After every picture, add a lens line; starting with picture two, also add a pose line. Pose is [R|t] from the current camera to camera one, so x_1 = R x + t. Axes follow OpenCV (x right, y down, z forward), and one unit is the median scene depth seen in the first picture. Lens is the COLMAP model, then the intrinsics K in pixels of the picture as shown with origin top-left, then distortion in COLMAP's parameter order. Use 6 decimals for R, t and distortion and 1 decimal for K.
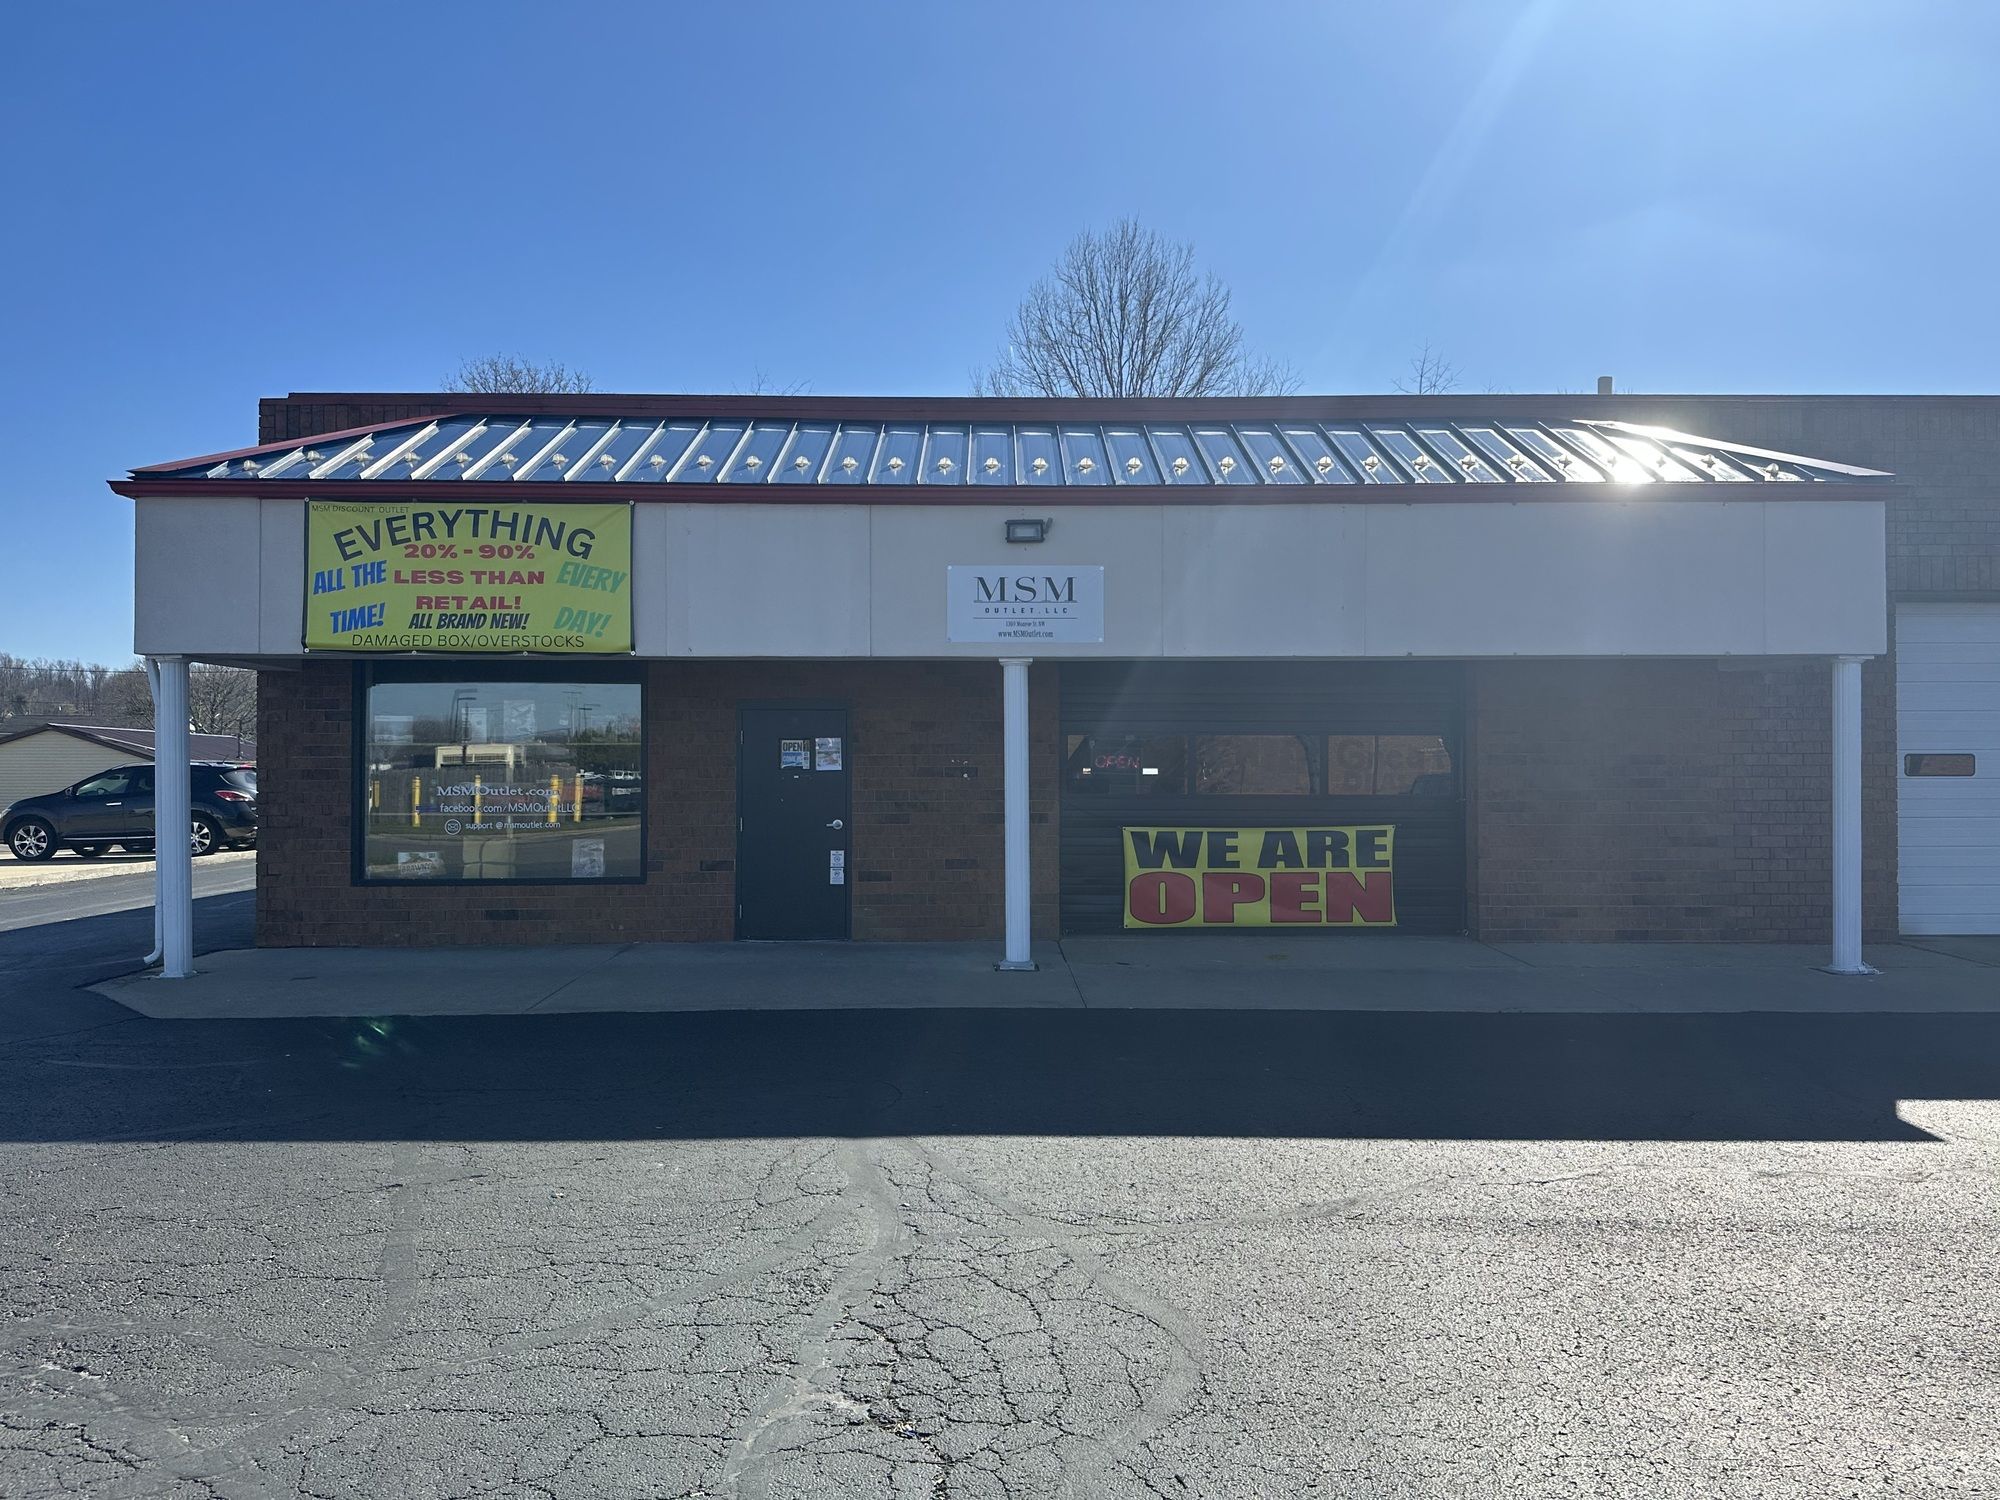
lens RADIAL K [[1386.2, 0, 1000.0], [0, 1386.2, 750.0], [0, 0, 1]] dist [0.012522, 0.001501]
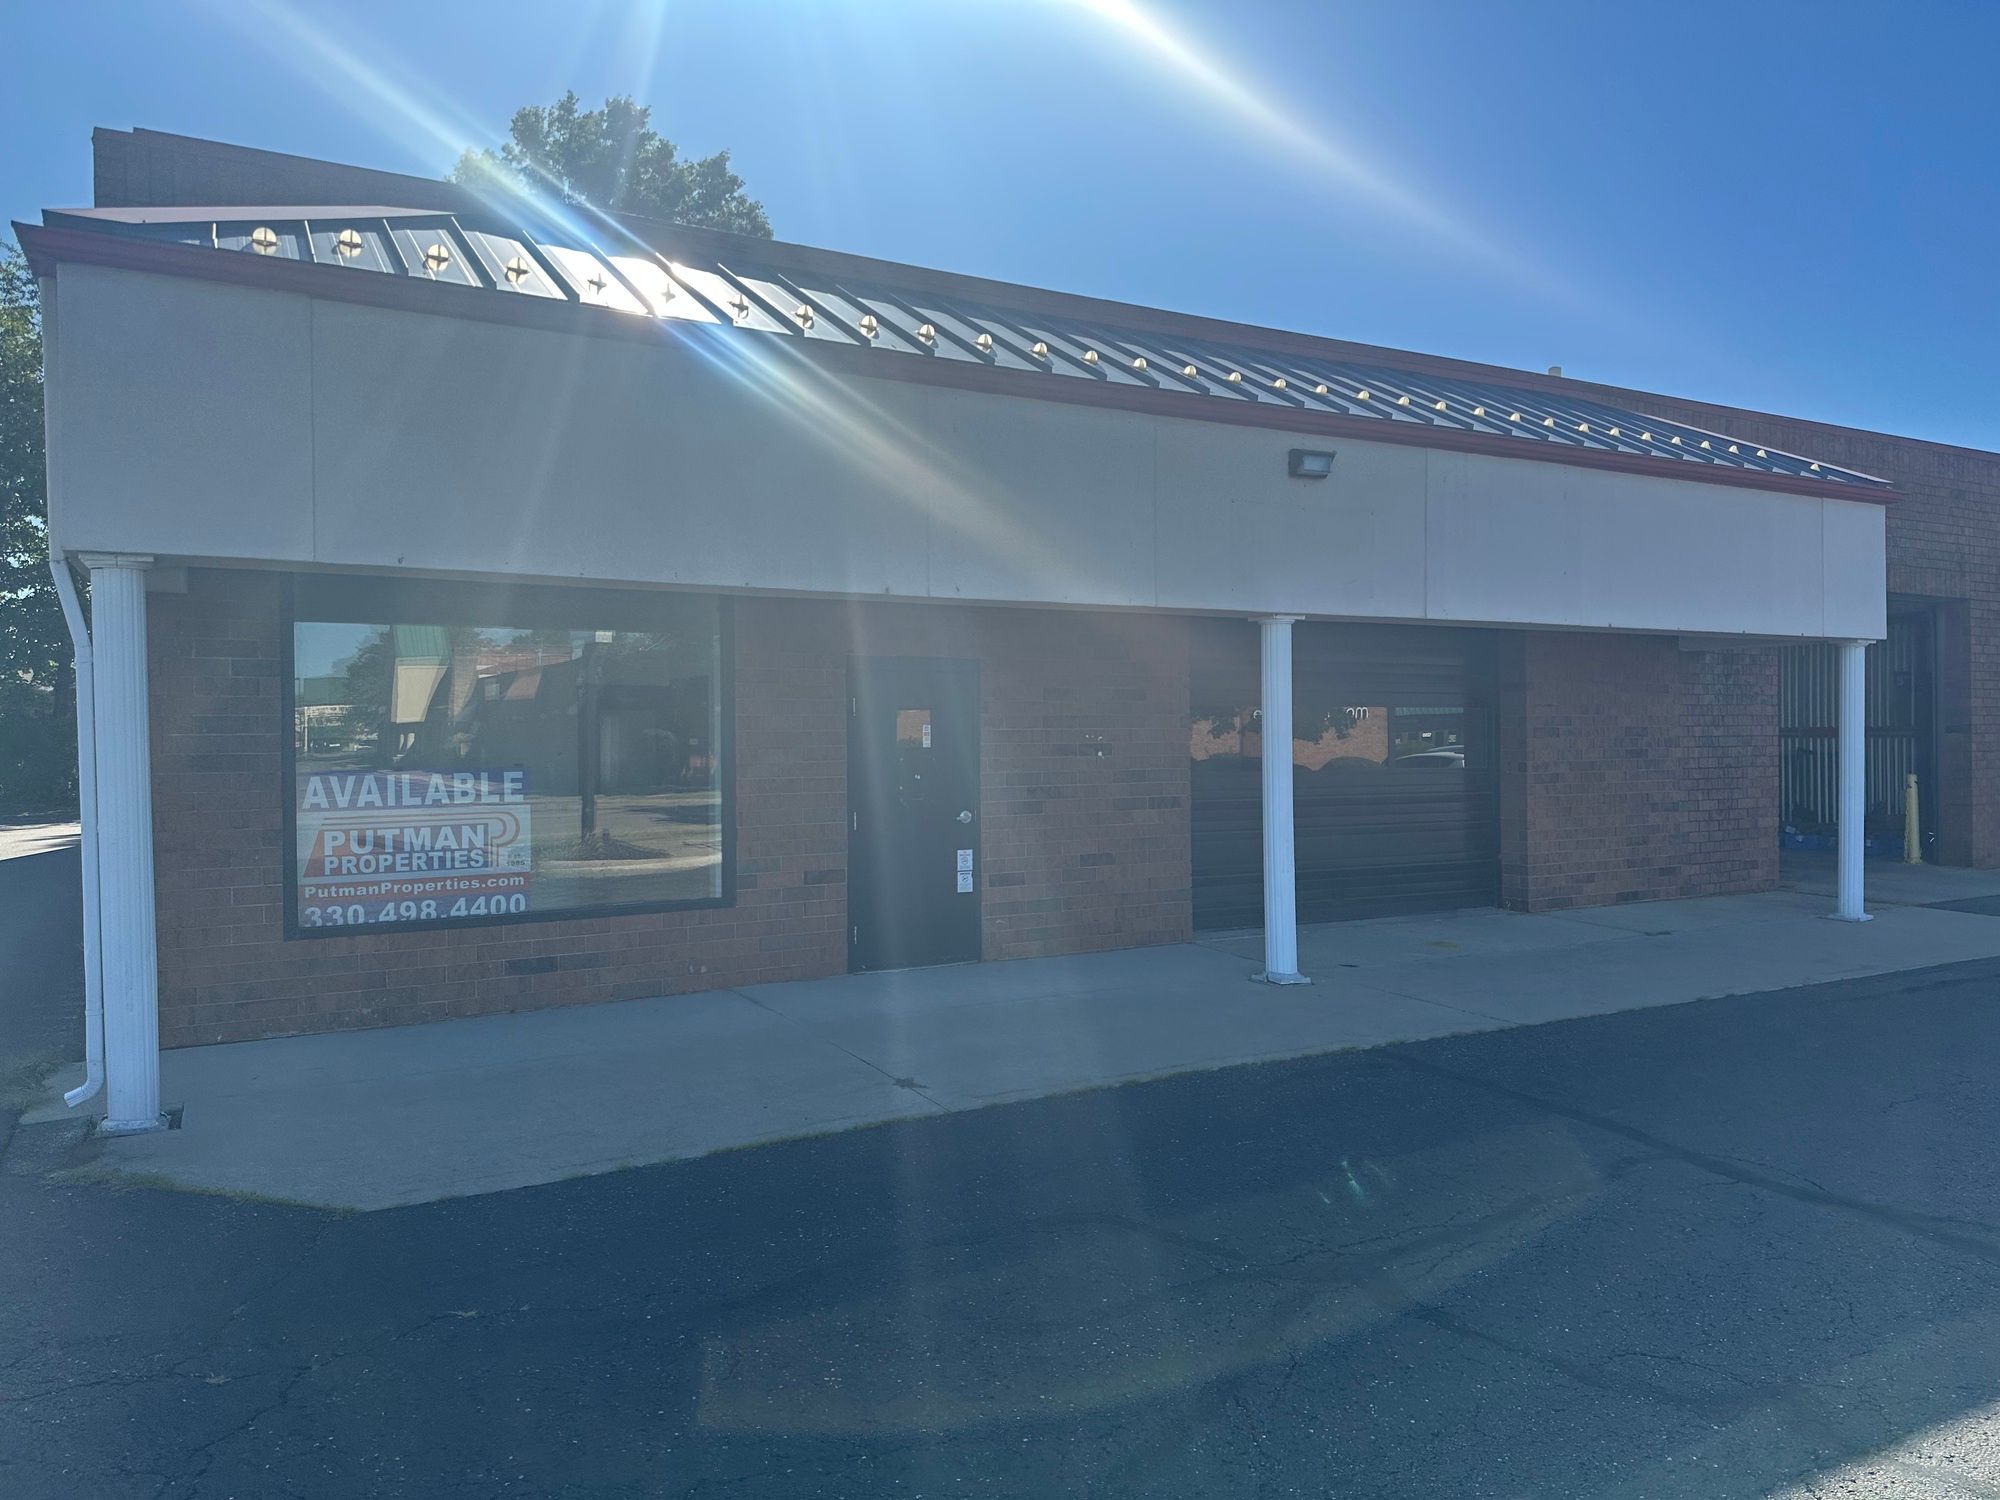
lens RADIAL K [[1406.5, 0, 1000.0], [0, 1406.5, 750.0], [0, 0, 1]] dist [-0.001567, -0.000768]
pose [[0.877956, -0.009358, 0.478649, -0.483325], [-0.001041, 0.999769, 0.021456, -0.001572], [-0.478740, -0.019336, 0.877744, 0.287951]]
